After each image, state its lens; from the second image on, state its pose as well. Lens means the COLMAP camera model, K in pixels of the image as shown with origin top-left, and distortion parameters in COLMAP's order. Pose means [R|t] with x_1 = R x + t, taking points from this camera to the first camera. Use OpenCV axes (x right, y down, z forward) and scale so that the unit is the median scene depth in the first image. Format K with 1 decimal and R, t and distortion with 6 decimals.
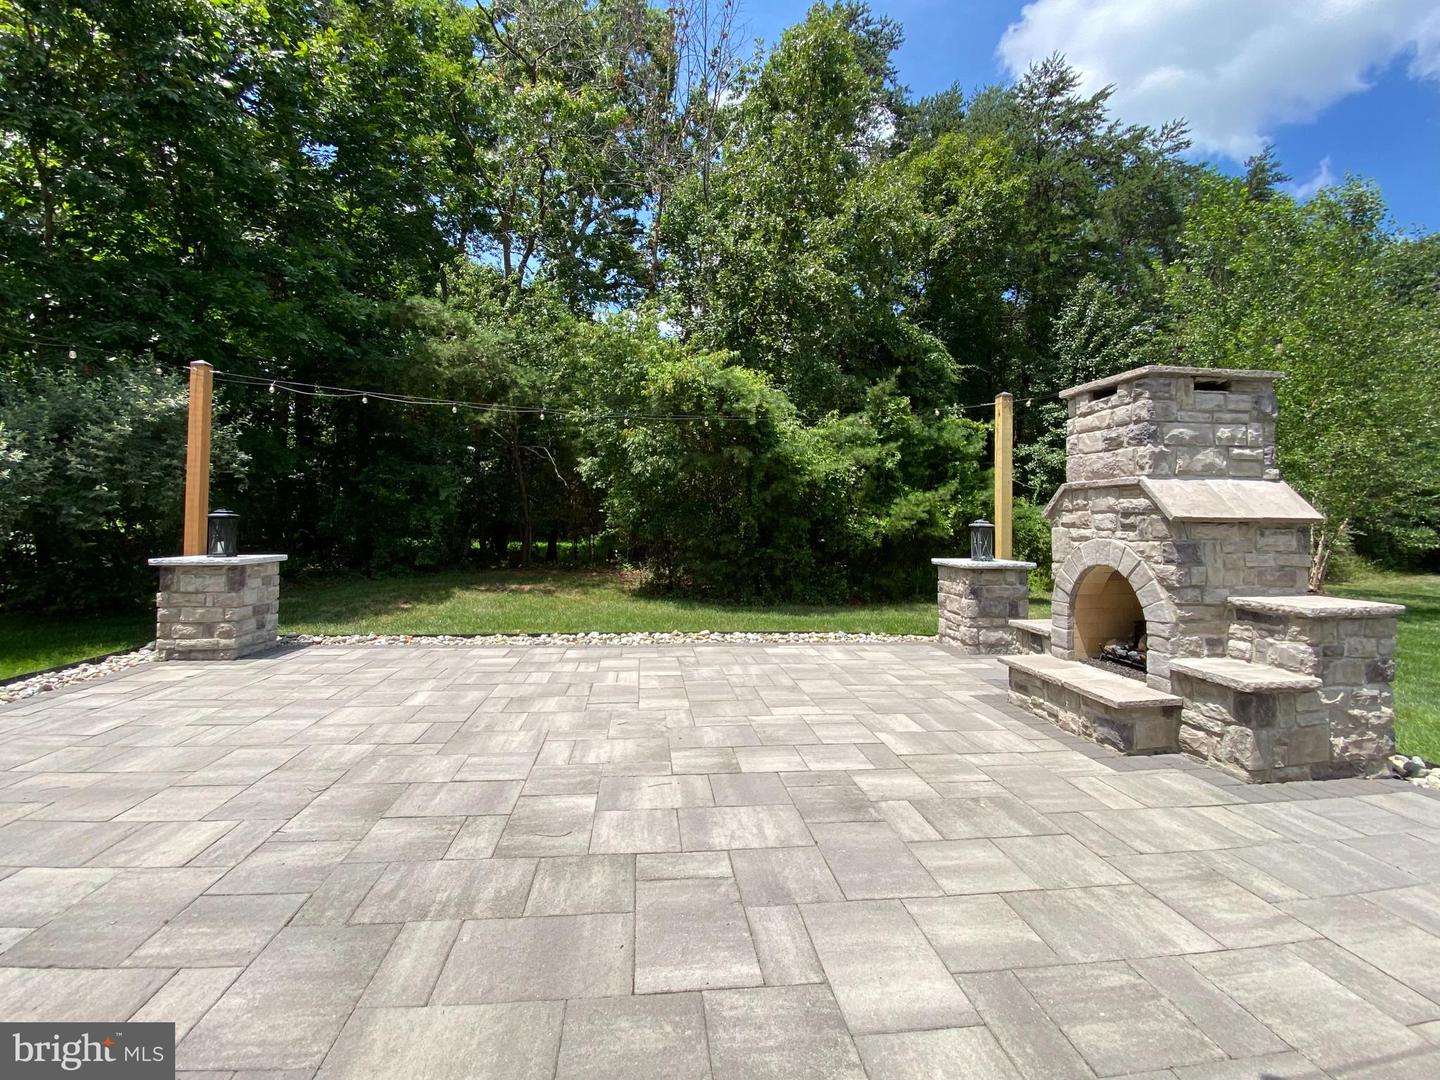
lens RADIAL K [[618.0, 0, 713.6], [0, 618.0, 503.5], [0, 0, 1]] dist [0.012076, -0.010563]
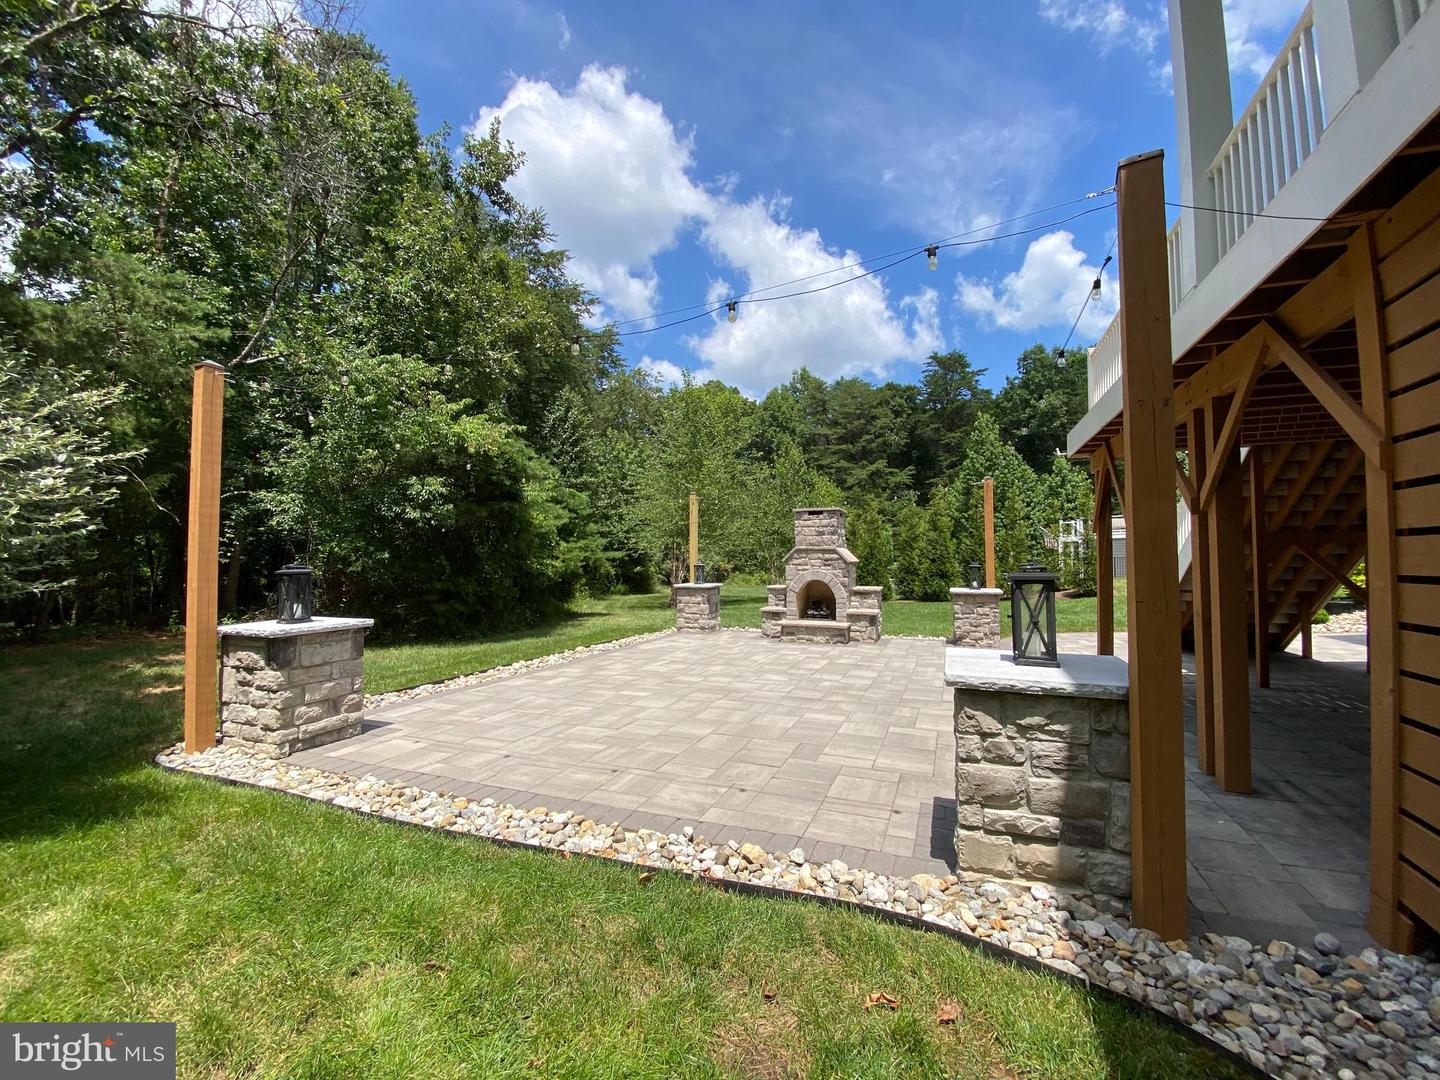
lens RADIAL K [[586.3, 0, 716.2], [0, 586.3, 540.0], [0, 0, 1]] dist [0.054807, -0.038186]
pose [[0.475302, 0.018301, 0.879633, -1.748507], [-0.017166, 0.999786, -0.011525, -0.031362], [-0.879655, -0.009622, 0.475514, 0.207298]]
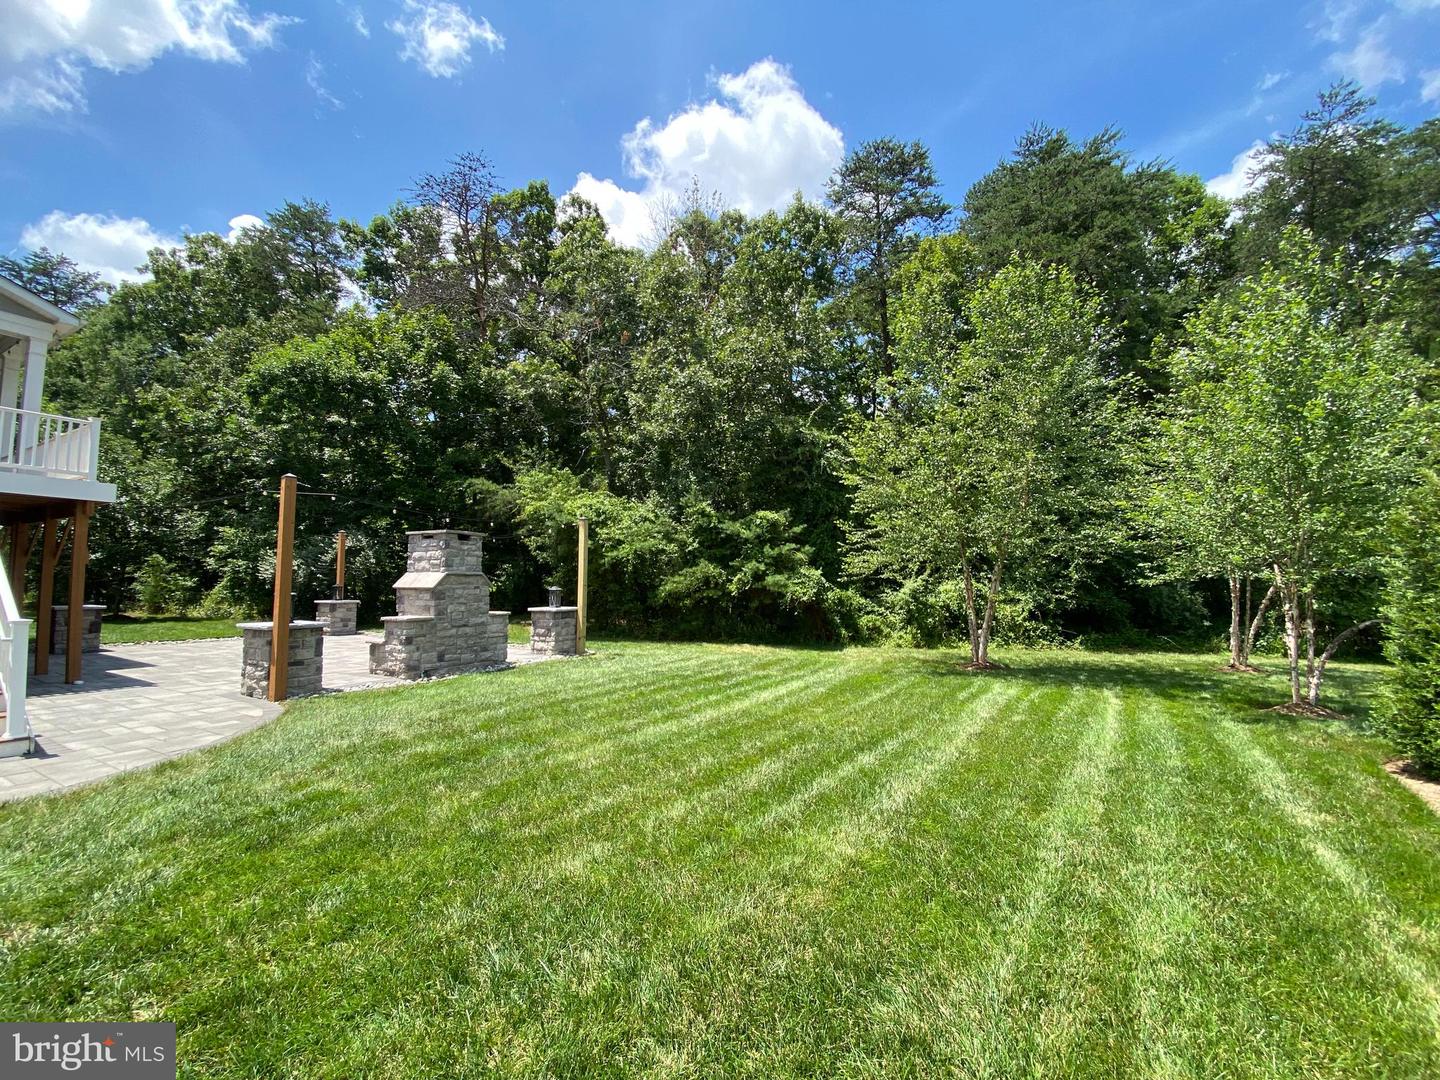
lens RADIAL K [[586.3, 0, 716.2], [0, 586.3, 540.0], [0, 0, 1]] dist [0.054807, -0.038186]
pose [[0.821796, -0.045012, -0.568001, 2.628686], [0.018916, 0.998480, -0.051759, -0.017668], [0.569467, 0.031791, 0.821399, -0.305539]]
